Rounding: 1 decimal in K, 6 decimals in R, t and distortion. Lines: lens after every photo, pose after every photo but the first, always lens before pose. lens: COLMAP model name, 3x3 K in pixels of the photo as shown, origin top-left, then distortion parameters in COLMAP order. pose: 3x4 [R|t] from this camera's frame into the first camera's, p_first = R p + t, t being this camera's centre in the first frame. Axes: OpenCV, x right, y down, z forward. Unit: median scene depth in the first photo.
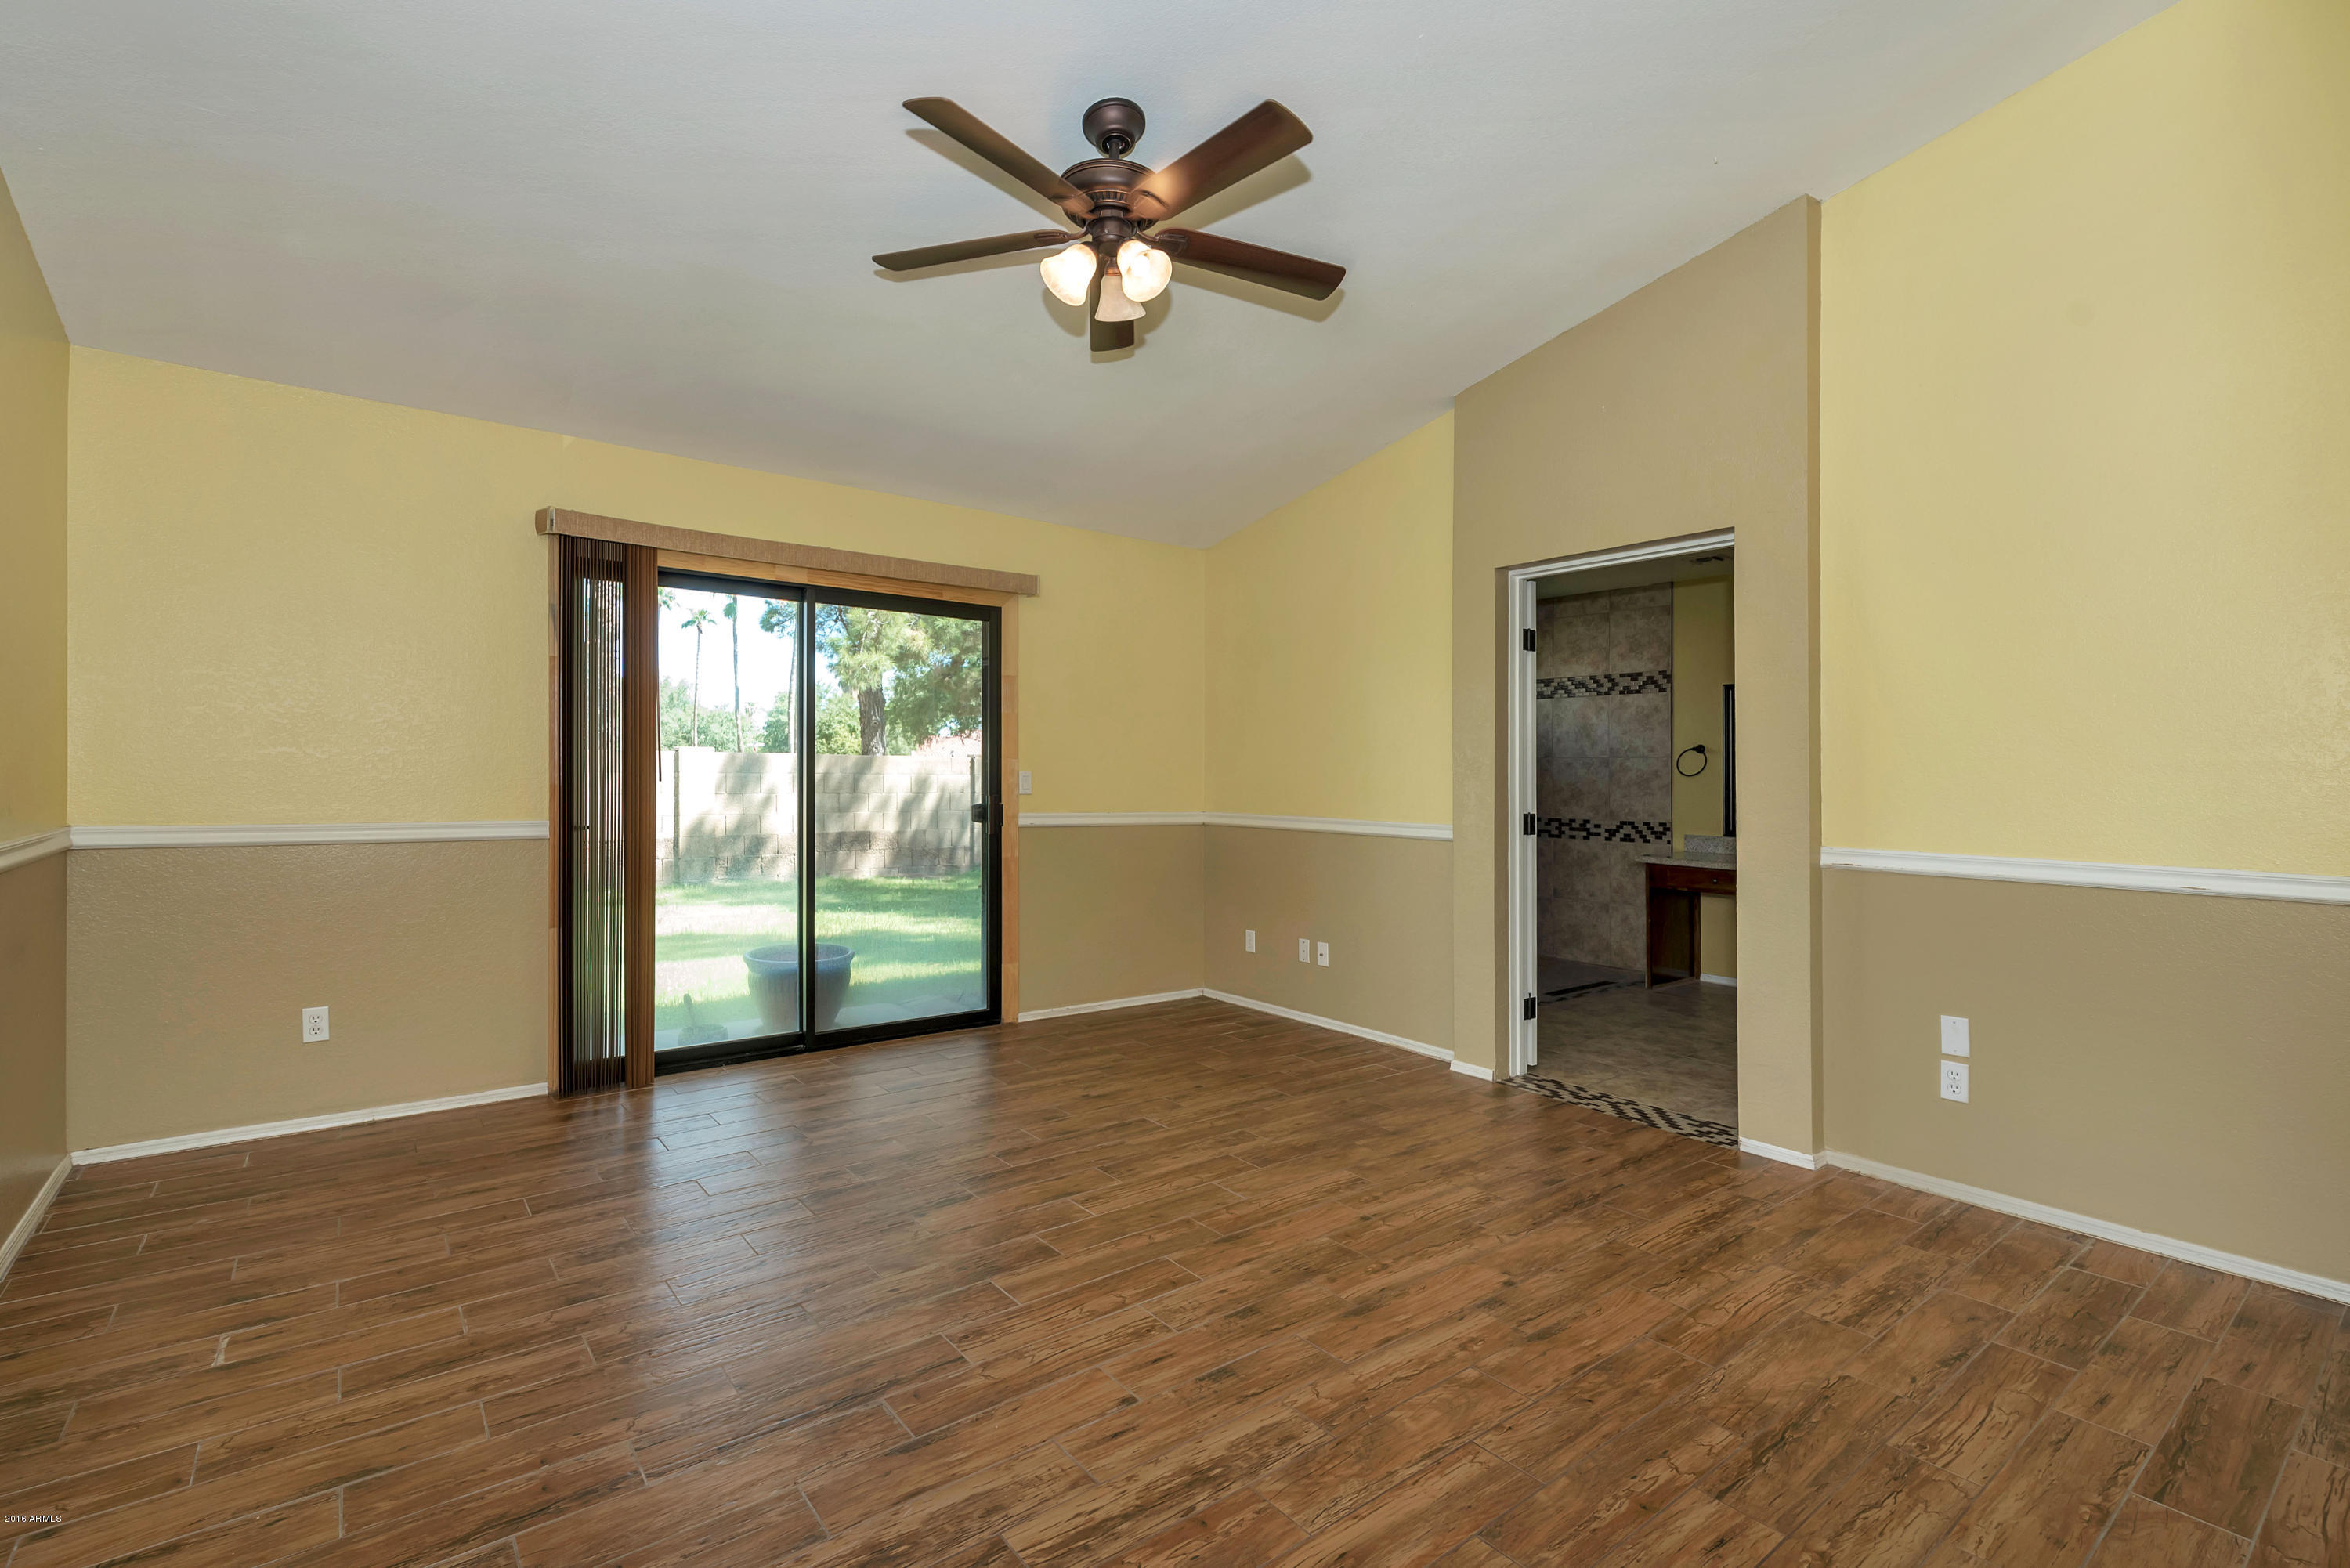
lens RADIAL K [[1072.8, 0, 1177.2], [0, 1072.8, 768.2], [0, 0, 1]] dist [-0.005026, -0.000304]
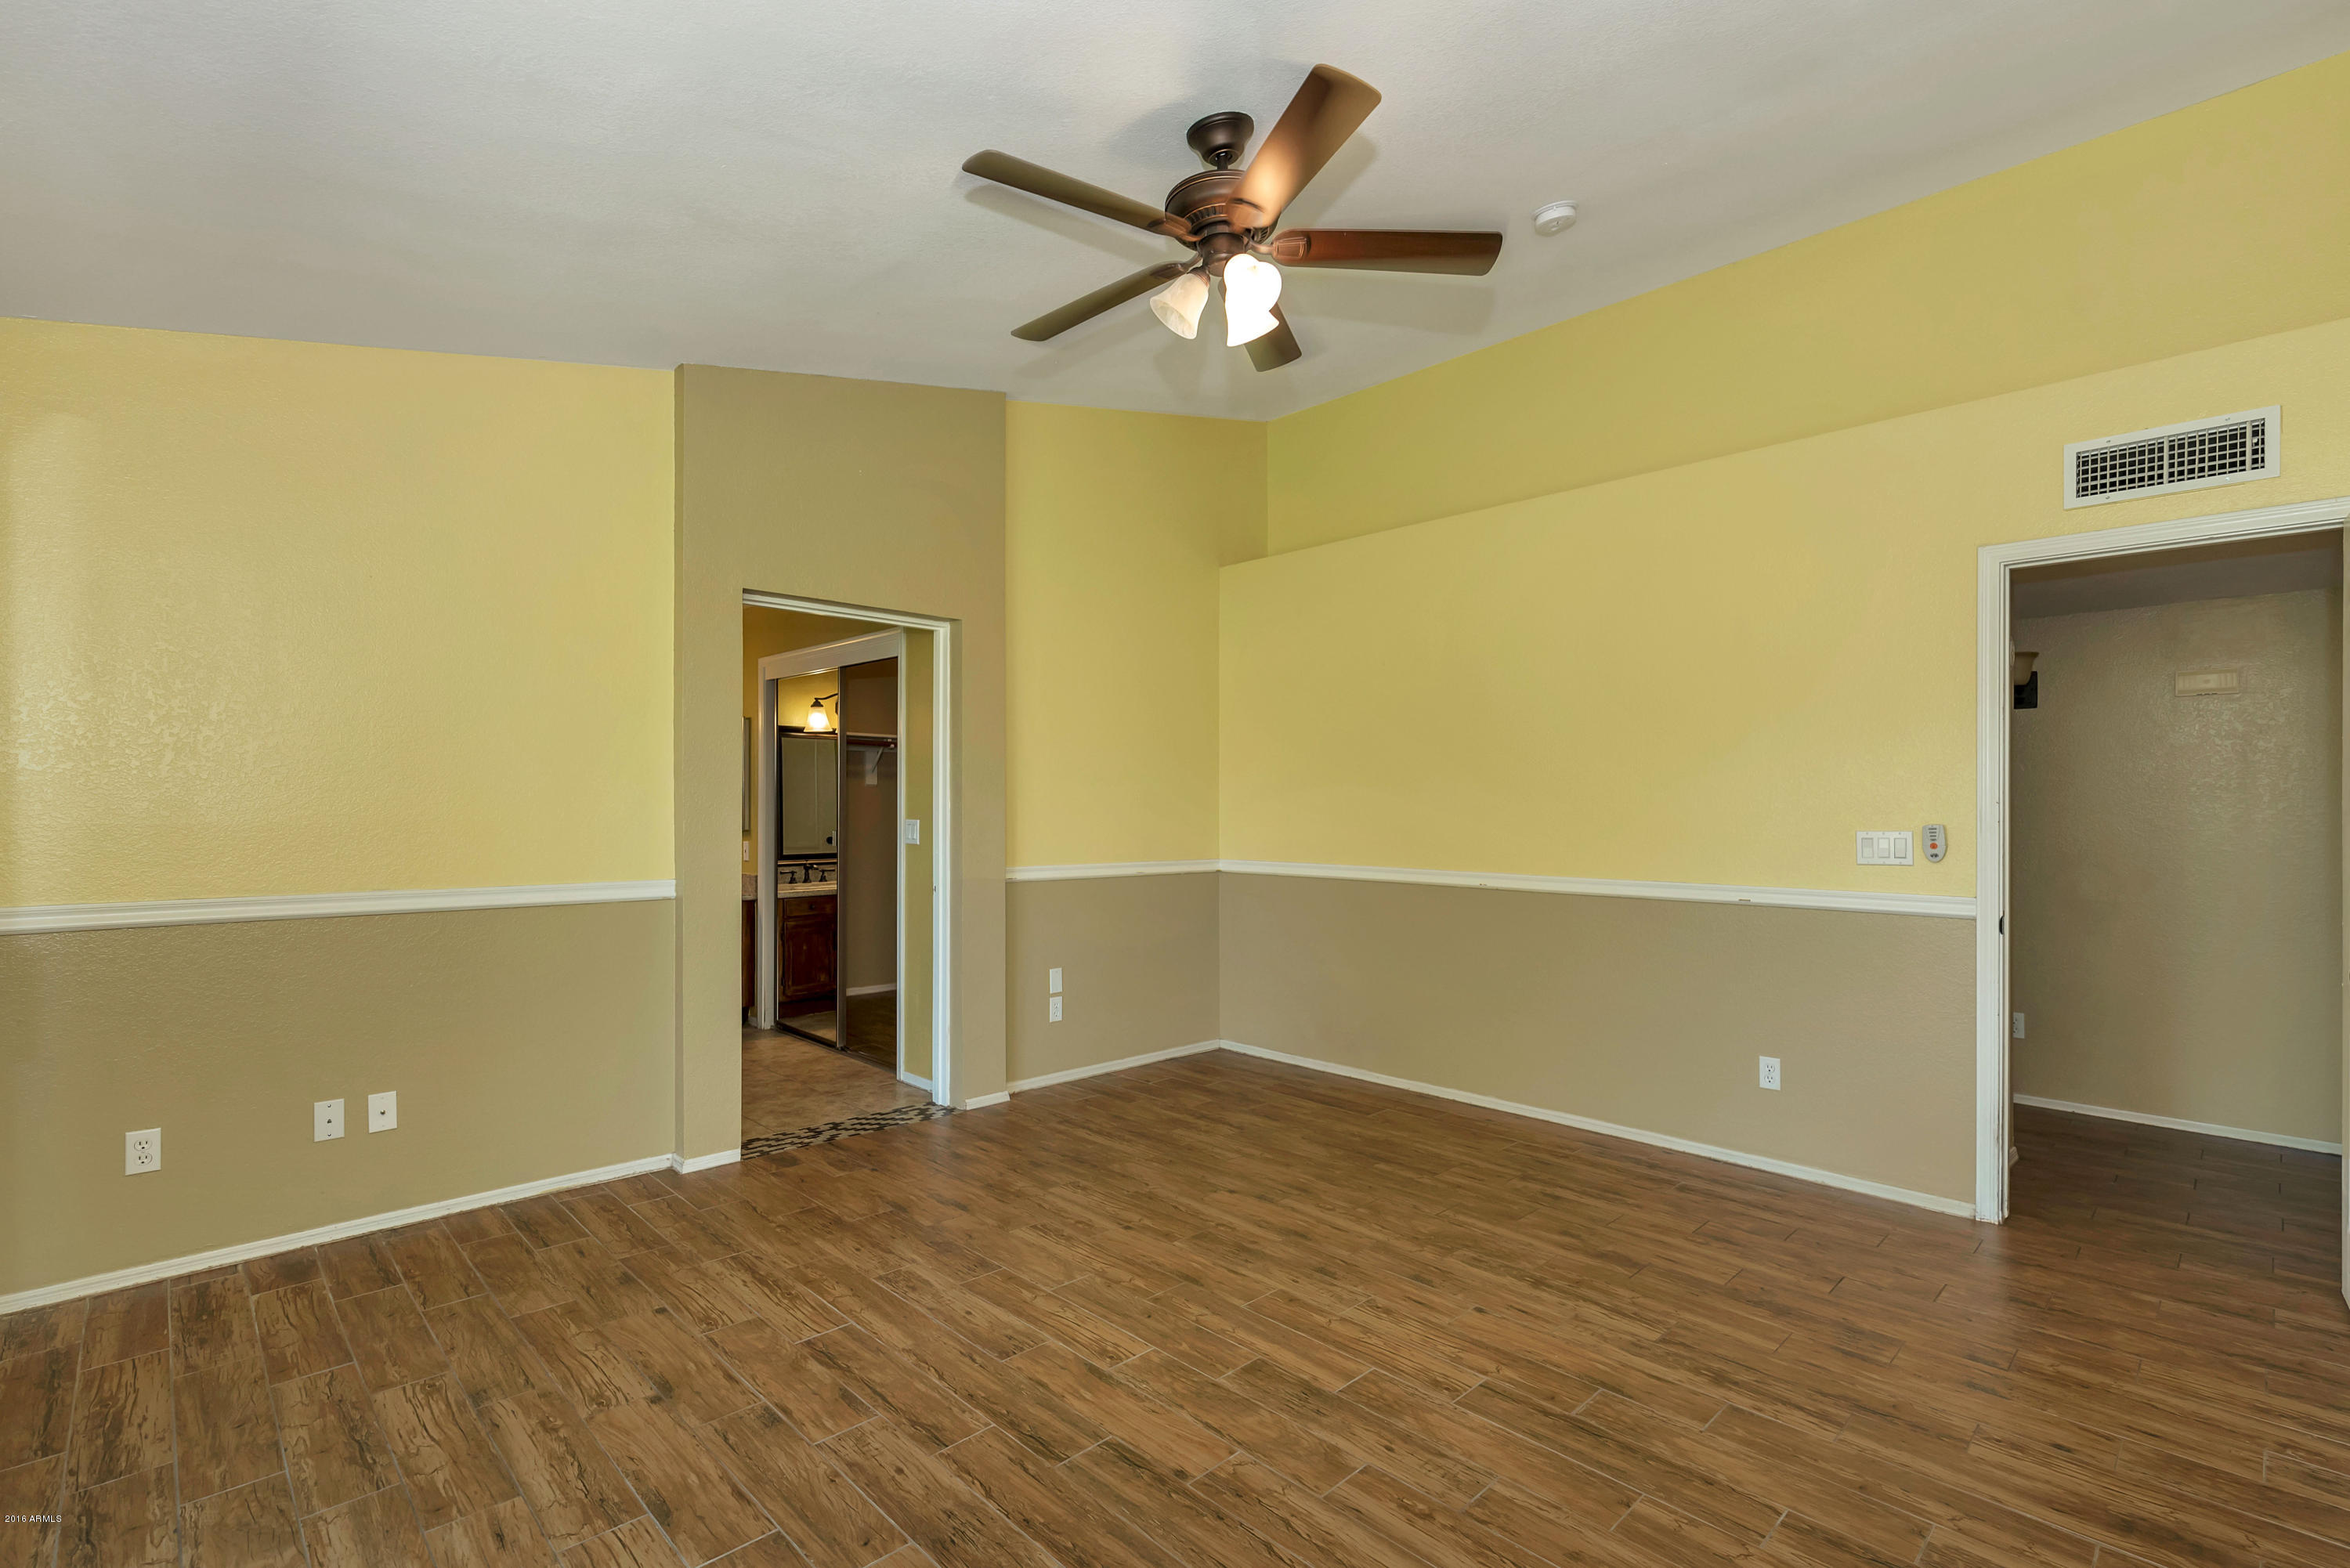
lens RADIAL K [[1072.8, 0, 1179.2], [0, 1072.8, 802.4], [0, 0, 1]] dist [-0.005026, -0.000304]
pose [[-0.110990, -0.007764, 0.993791, -0.933353], [-0.011859, 0.999909, 0.006487, -0.025636], [-0.993751, -0.011065, -0.111072, 1.086449]]
